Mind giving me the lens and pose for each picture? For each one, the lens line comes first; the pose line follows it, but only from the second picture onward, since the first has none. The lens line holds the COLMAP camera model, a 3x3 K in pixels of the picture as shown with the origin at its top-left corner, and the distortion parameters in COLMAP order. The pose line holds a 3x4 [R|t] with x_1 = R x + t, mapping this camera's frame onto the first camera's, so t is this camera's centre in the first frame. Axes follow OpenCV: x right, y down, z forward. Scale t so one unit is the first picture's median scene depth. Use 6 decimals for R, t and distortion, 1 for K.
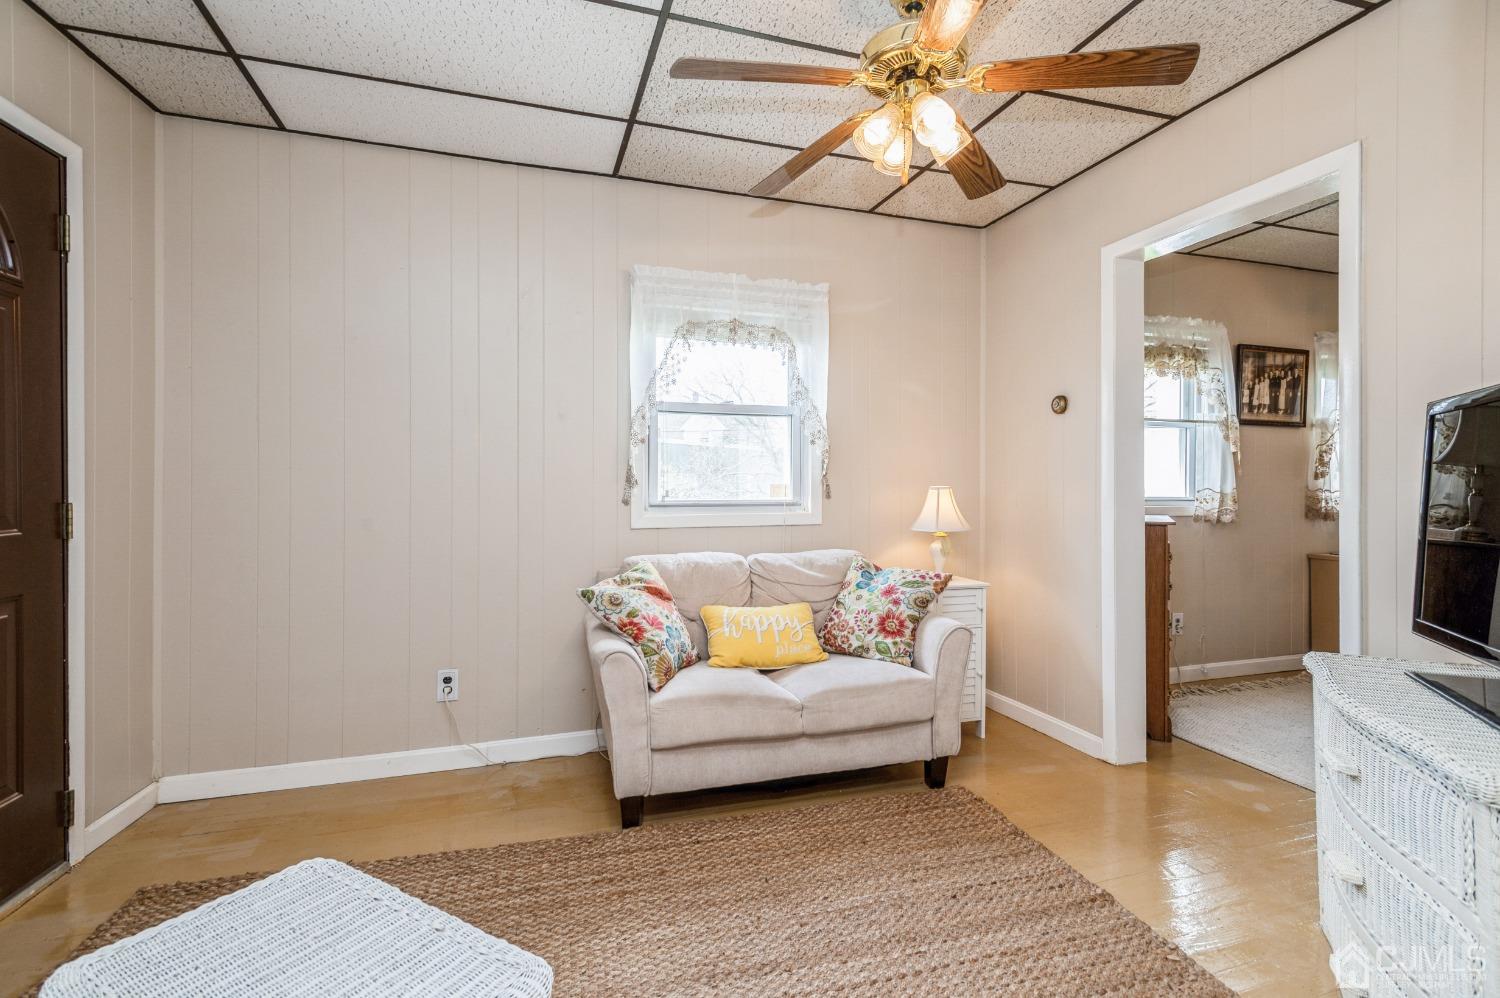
lens RADIAL K [[700.3, 0, 748.9], [0, 700.3, 487.4], [0, 0, 1]] dist [0.017589, 0.000435]
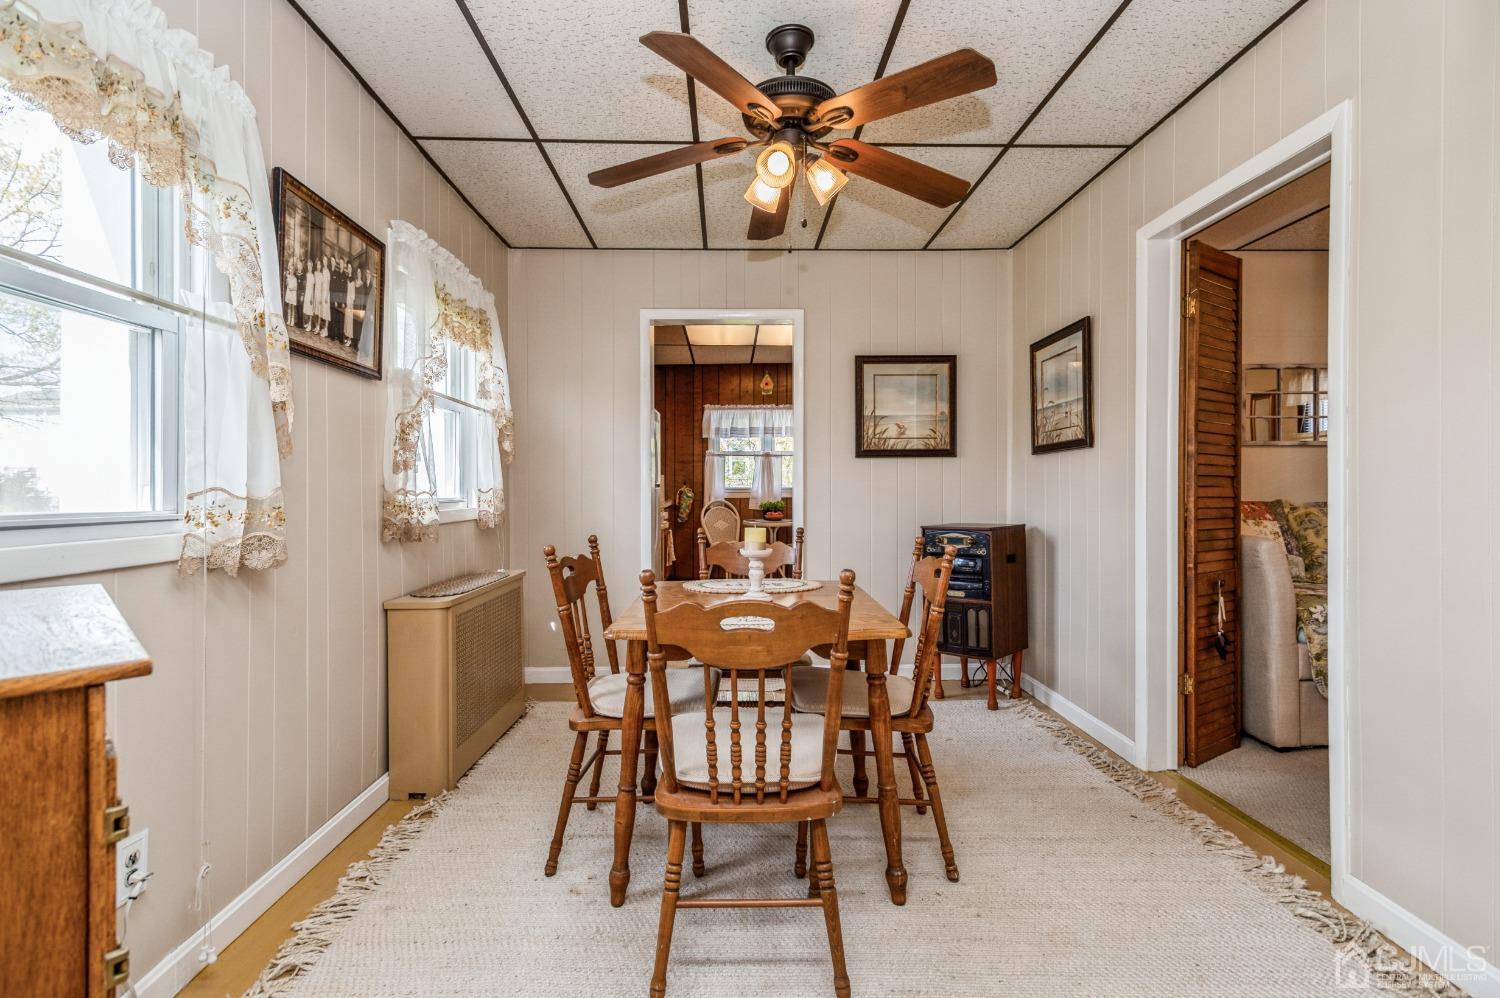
lens RADIAL K [[700.3, 0, 748.9], [0, 700.3, 487.4], [0, 0, 1]] dist [0.017589, 0.000435]
pose [[0.281587, 0.001504, 0.959534, 0.340415], [0.005317, 0.999981, -0.003128, 0.003768], [-0.959521, 0.005983, 0.281574, 0.576840]]
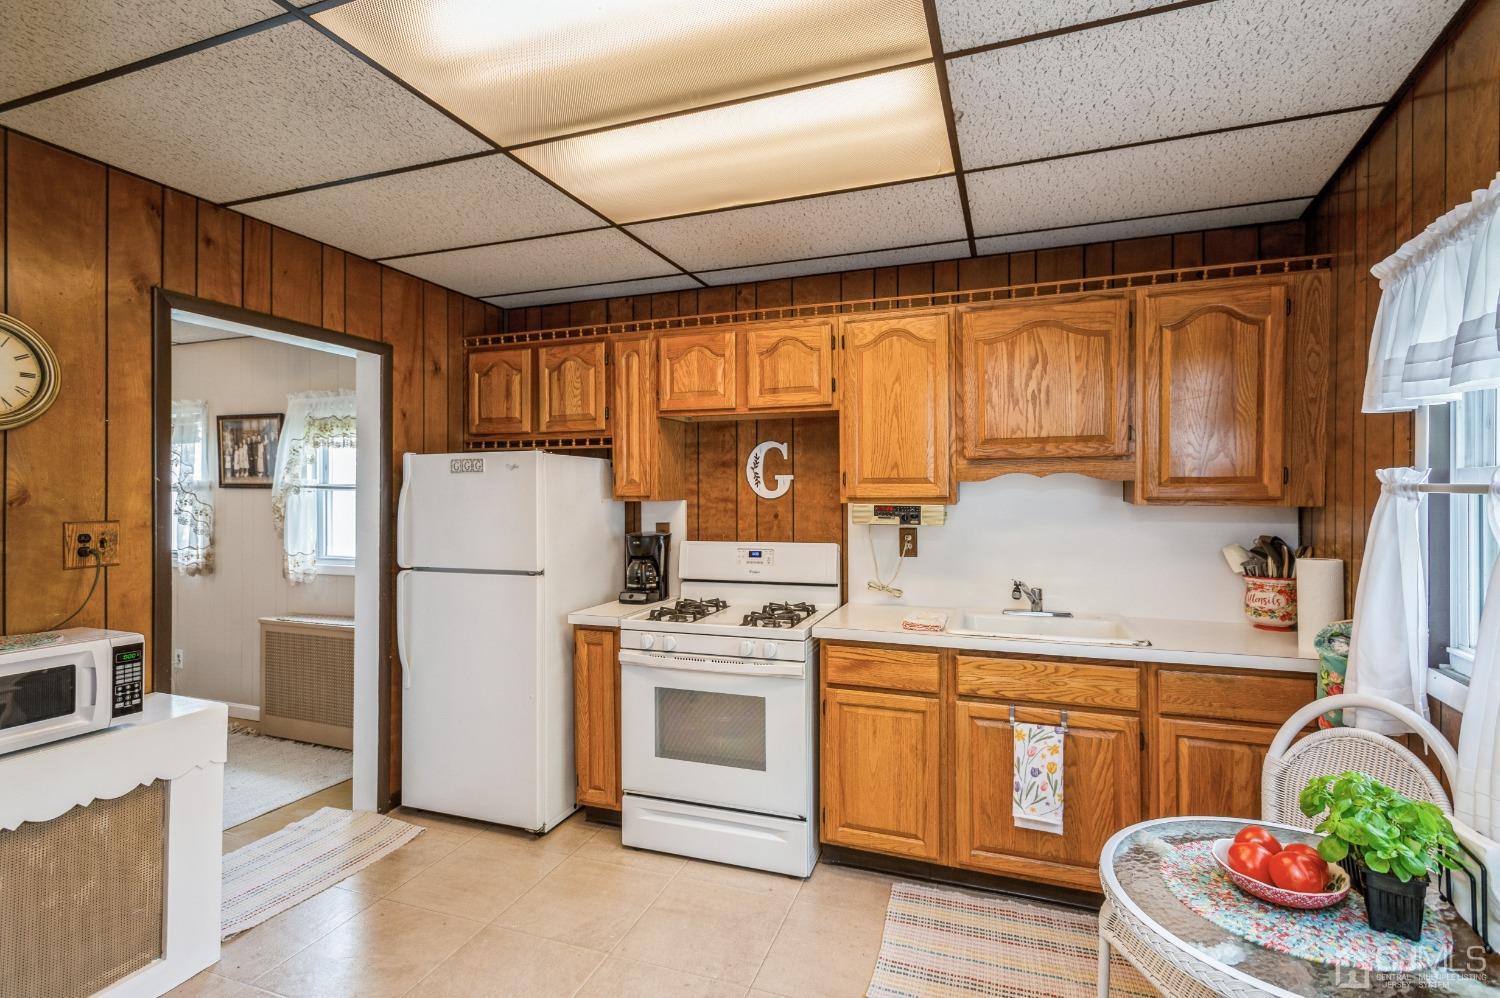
lens RADIAL K [[717.1, 0, 750.0], [0, 717.1, 499.0], [0, 0, 1]] dist [-0.000148, -0.000120]
pose [[0.780738, 0.006677, -0.624823, 2.005145], [-0.007174, 0.999973, 0.001722, -0.079038], [0.624817, 0.003138, 0.780765, 0.633892]]
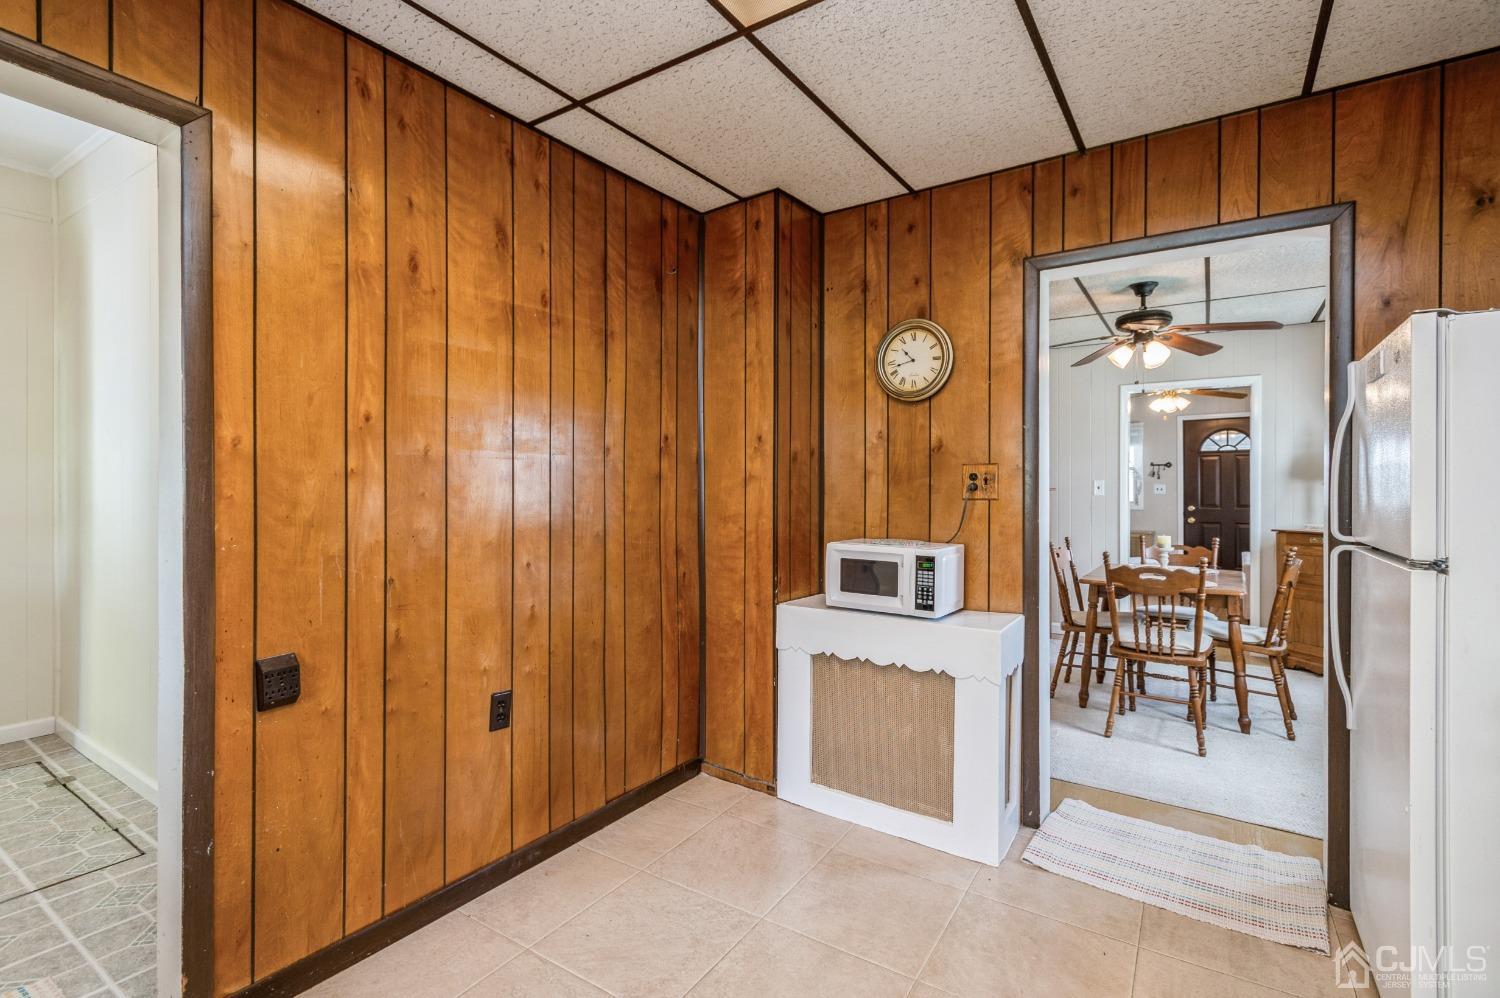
lens RADIAL K [[700.3, 0, 748.9], [0, 700.3, 487.4], [0, 0, 1]] dist [0.017589, 0.000435]
pose [[-0.784390, 0.003230, -0.620260, 1.870977], [-0.004337, 0.999933, 0.010692, -0.042202], [0.620253, 0.011077, -0.784323, 1.120343]]
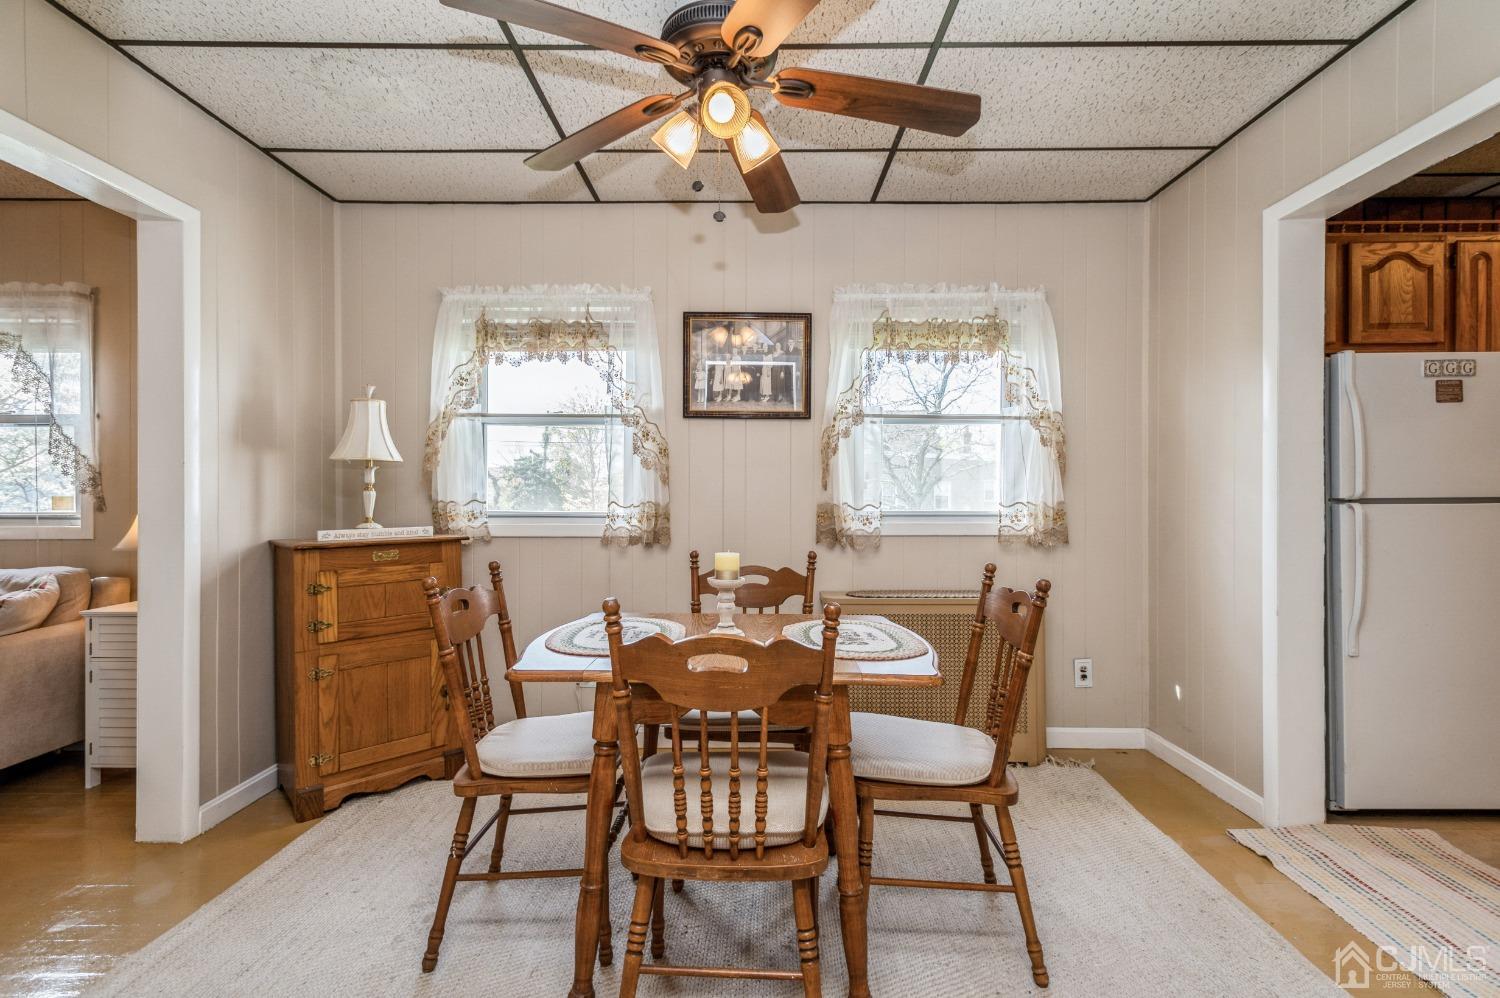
lens RADIAL K [[666.8, 0, 752.8], [0, 666.8, 485.5], [0, 0, 1]] dist [0.000239, -0.000106]
pose [[0.951393, -0.001545, -0.307977, 0.967927], [-0.001813, 0.999942, -0.010615, -0.008853], [0.307975, 0.010658, 0.951335, 0.336966]]
